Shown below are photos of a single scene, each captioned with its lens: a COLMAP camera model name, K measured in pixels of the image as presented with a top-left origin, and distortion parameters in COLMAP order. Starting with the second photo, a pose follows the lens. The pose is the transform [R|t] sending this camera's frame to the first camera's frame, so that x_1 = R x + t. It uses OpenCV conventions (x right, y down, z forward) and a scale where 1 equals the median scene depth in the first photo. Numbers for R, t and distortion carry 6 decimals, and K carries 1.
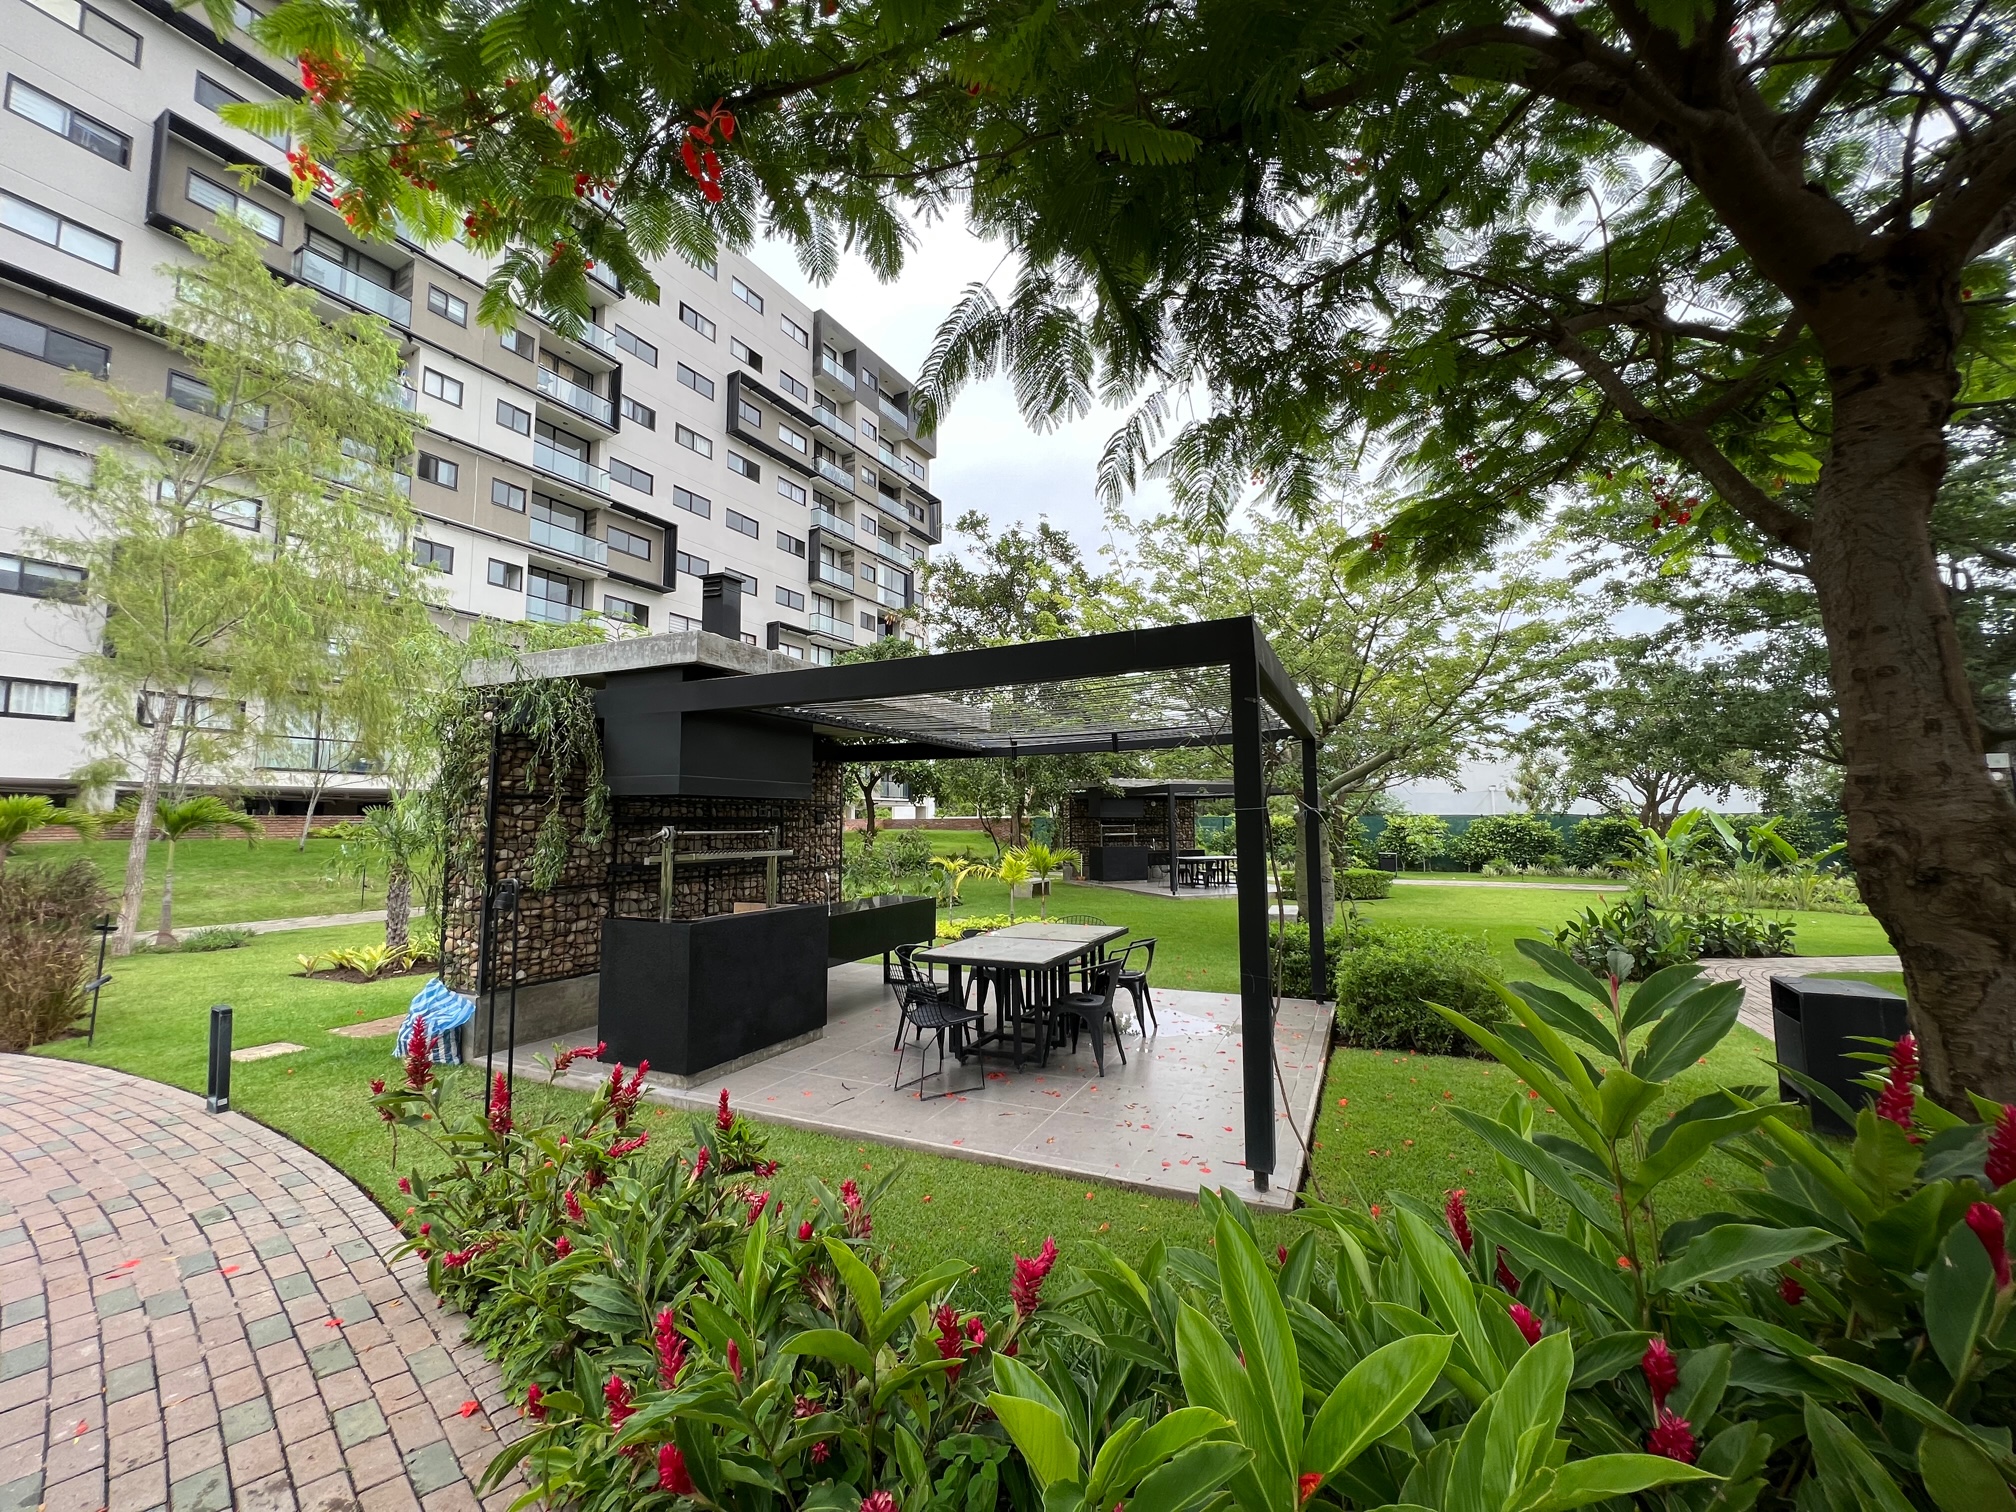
lens RADIAL K [[805.8, 0, 1007.5], [0, 805.8, 757.6], [0, 0, 1]] dist [-0.001922, 0.000122]
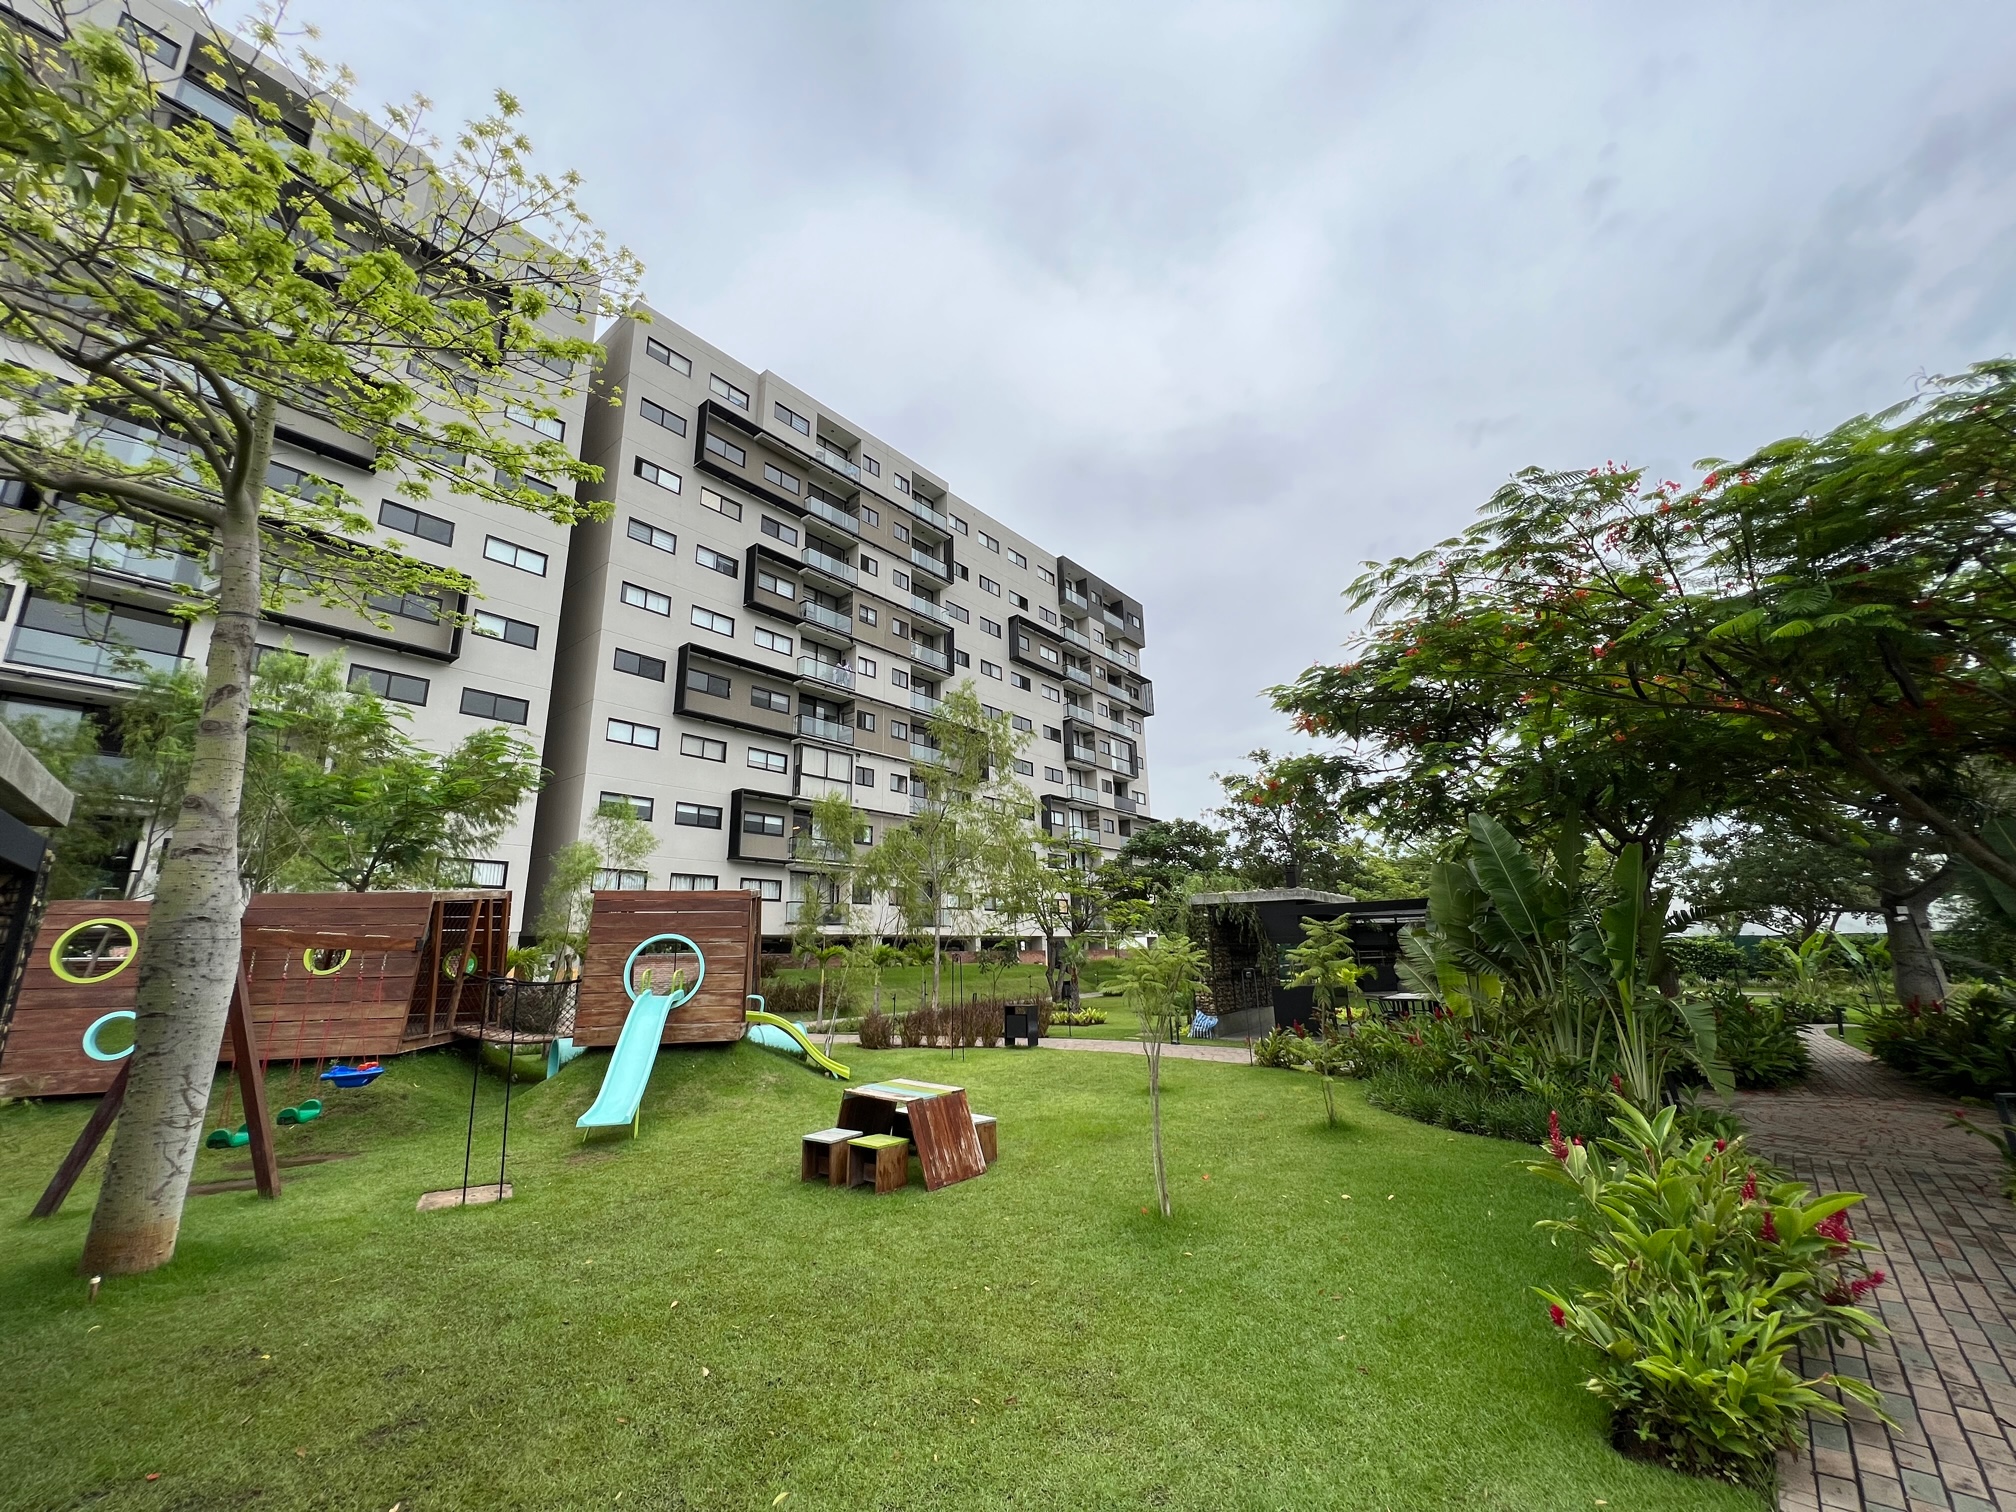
lens RADIAL K [[805.8, 0, 1010.1], [0, 805.8, 753.1], [0, 0, 1]] dist [-0.001922, 0.000122]
pose [[0.982007, -0.060208, -0.178987, -0.108179], [0.030657, 0.986068, -0.163496, -0.023757], [0.186337, 0.155067, 0.970171, -0.279068]]
